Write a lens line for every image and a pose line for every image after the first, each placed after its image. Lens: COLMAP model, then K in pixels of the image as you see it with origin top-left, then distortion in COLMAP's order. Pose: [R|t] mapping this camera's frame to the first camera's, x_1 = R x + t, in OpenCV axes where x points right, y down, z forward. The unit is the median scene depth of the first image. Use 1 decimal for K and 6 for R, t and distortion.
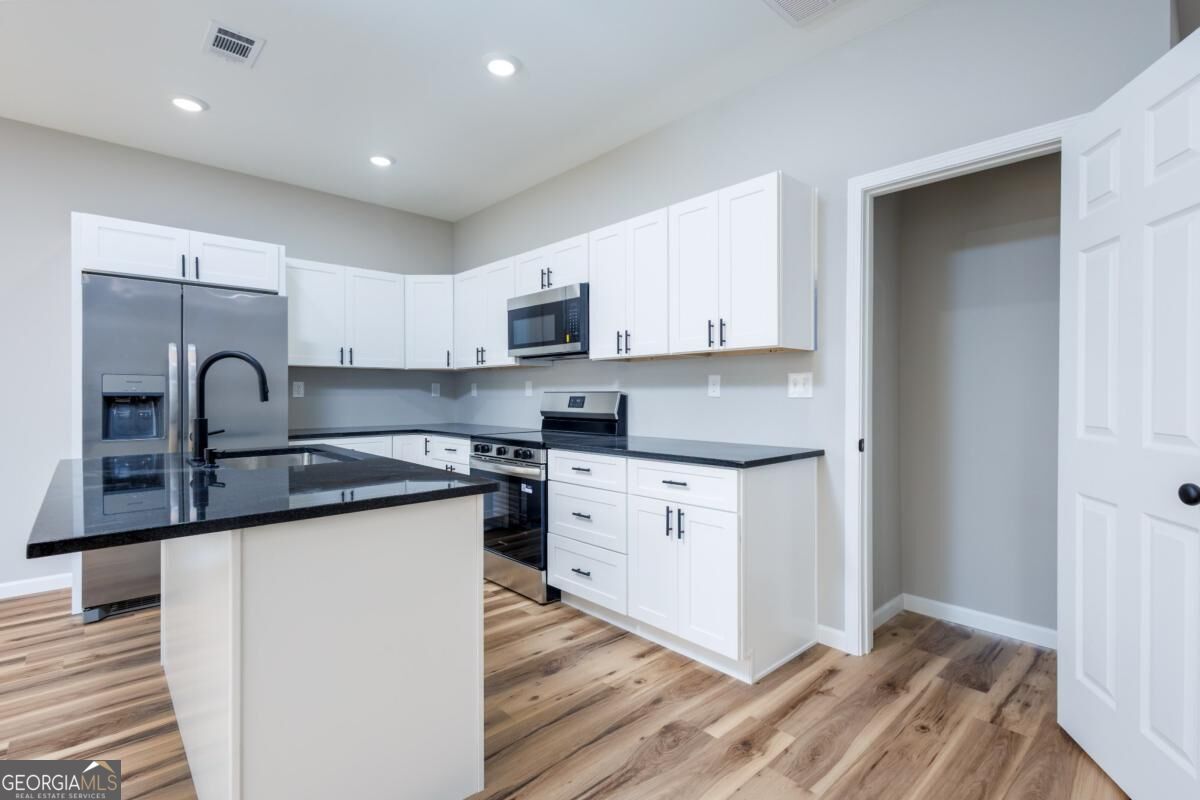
lens RADIAL K [[559.7, 0, 604.1], [0, 559.7, 396.5], [0, 0, 1]] dist [0.012531, -0.003448]
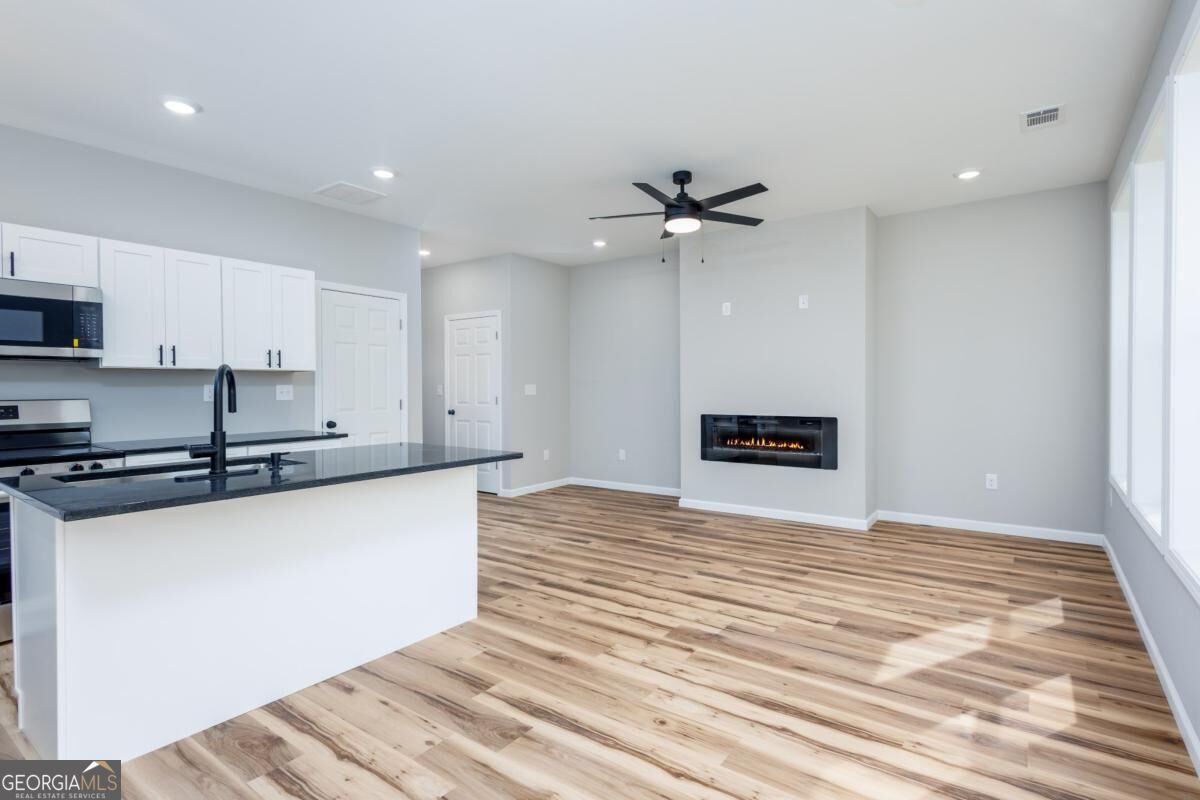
lens RADIAL K [[598.7, 0, 562.7], [0, 598.7, 394.3], [0, 0, 1]] dist [0.004838, -0.002408]
pose [[-0.138359, -0.008864, 0.990342, -1.295460], [0.010596, 0.999889, 0.010429, -0.021821], [-0.990325, 0.011937, -0.138250, 0.375521]]
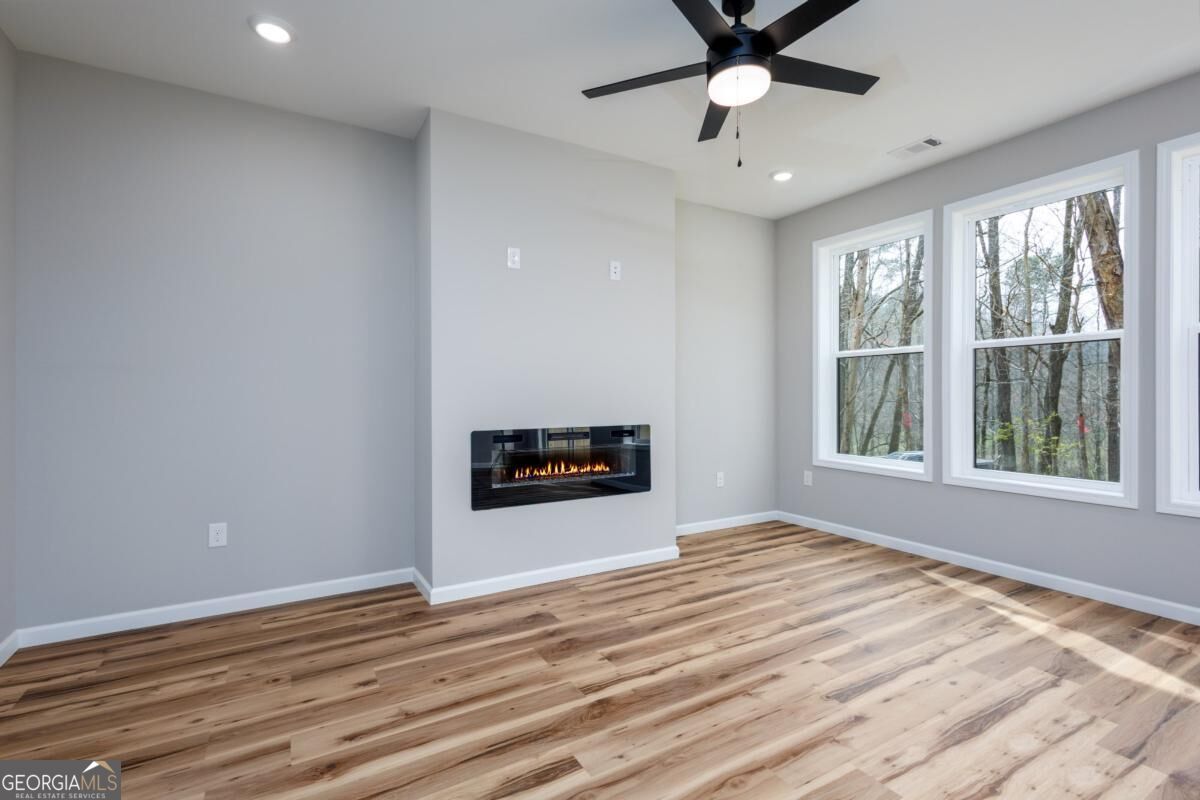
lens RADIAL K [[598.7, 0, 591.4], [0, 598.7, 400.6], [0, 0, 1]] dist [0.004838, -0.002408]
pose [[-0.976925, 0.003203, 0.213557, 0.008873], [0.007232, 0.999810, 0.018085, -0.011103], [-0.213459, 0.019212, -0.976763, 0.686977]]
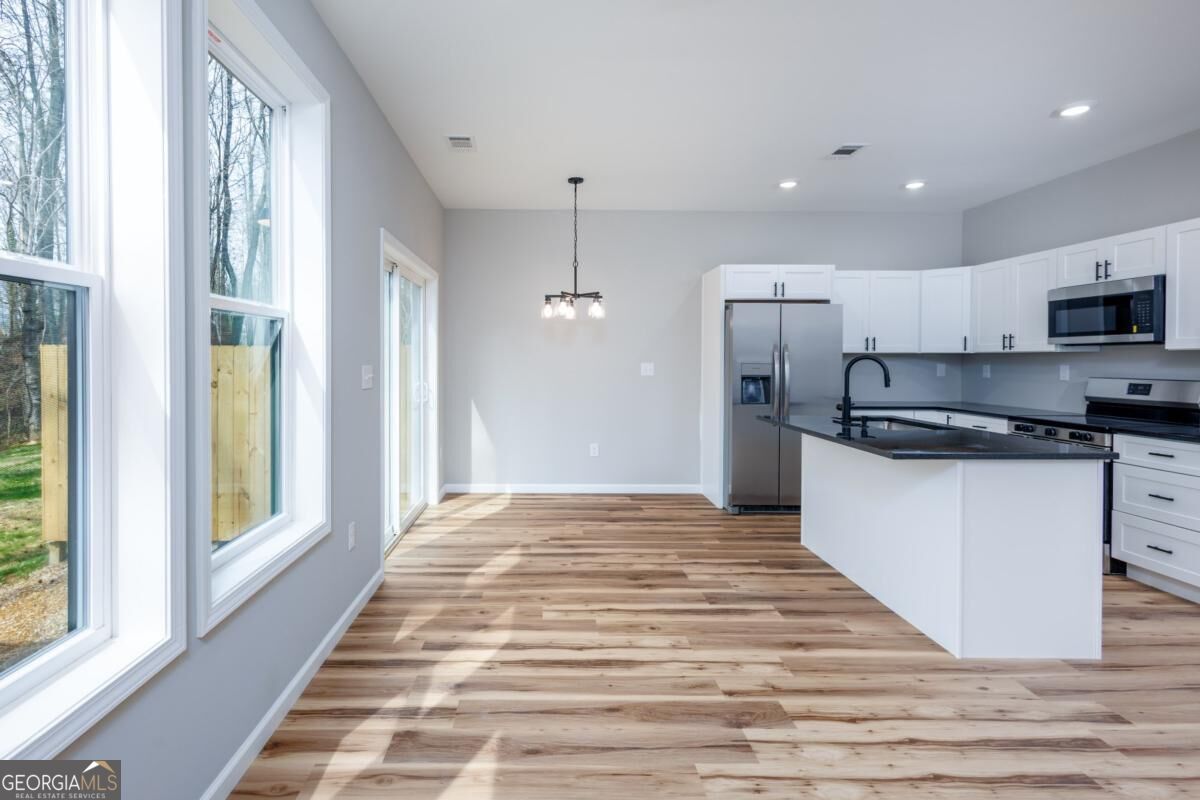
lens RADIAL K [[598.7, 0, 547.5], [0, 598.7, 367.7], [0, 0, 1]] dist [0.004838, -0.002408]
pose [[0.734391, 0.012331, -0.678615, -0.120519], [-0.006068, 0.999914, 0.011602, -0.042512], [0.678700, -0.004402, 0.734403, -0.618201]]
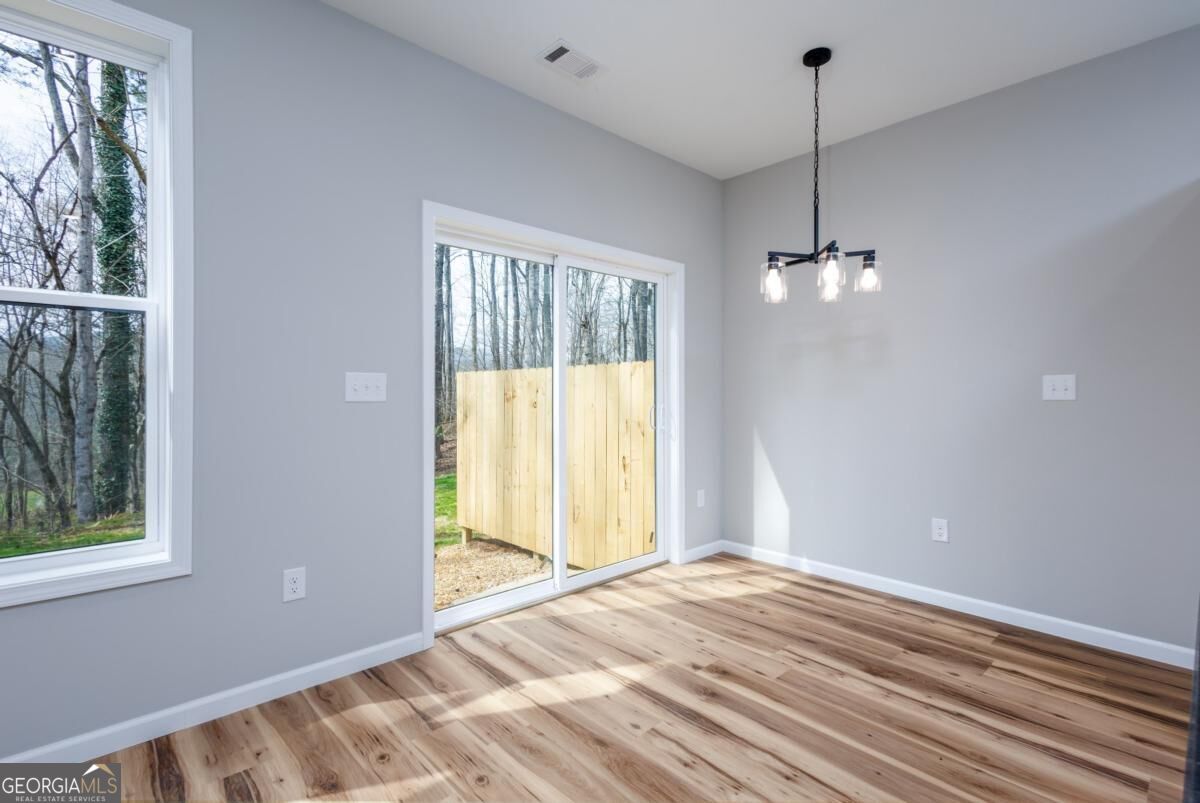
lens RADIAL K [[559.7, 0, 604.7], [0, 559.7, 392.4], [0, 0, 1]] dist [0.012531, -0.003448]
pose [[-0.007399, -0.001709, -0.999971, -0.282933], [-0.004452, 0.999989, -0.001676, -0.003435], [0.999963, 0.004439, -0.007407, 0.311218]]
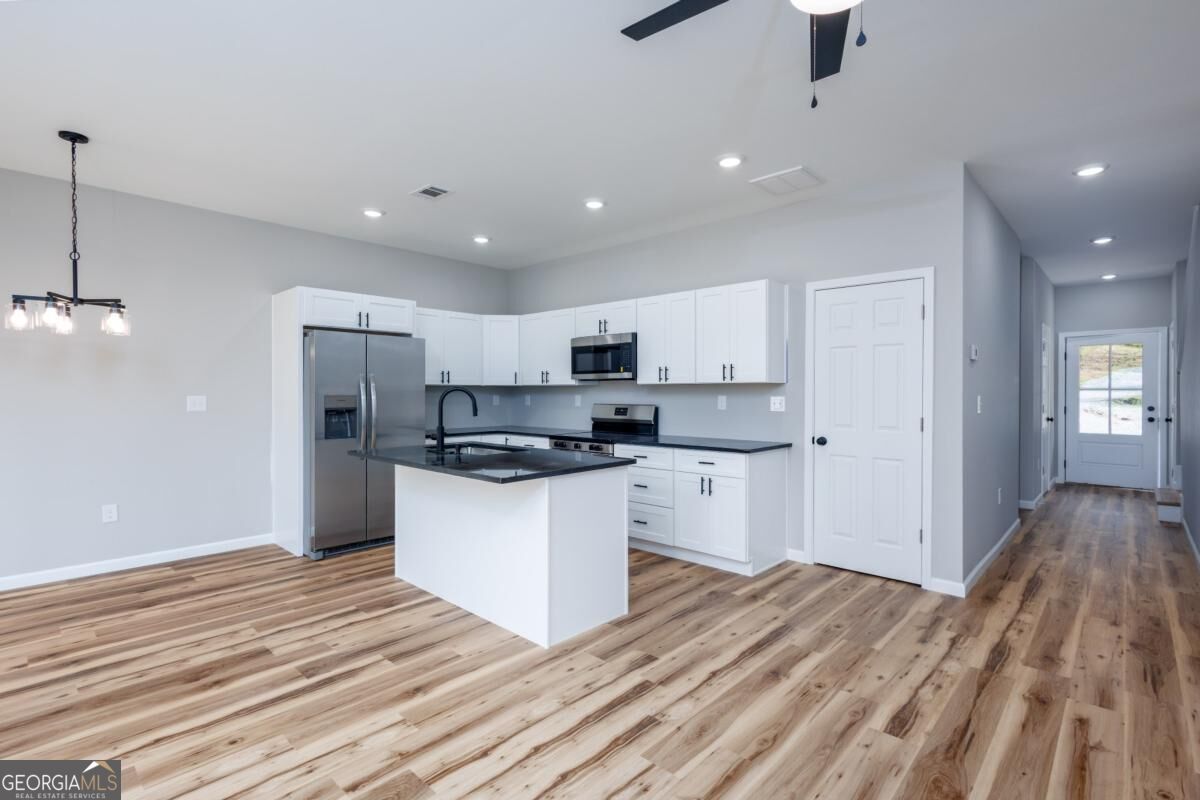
lens RADIAL K [[559.7, 0, 606.4], [0, 559.7, 396.9], [0, 0, 1]] dist [0.012531, -0.003448]
pose [[0.997534, 0.000571, 0.070182, -0.231484], [-0.000834, 0.999993, 0.003716, -0.040293], [-0.070179, -0.003765, 0.997527, -0.523409]]
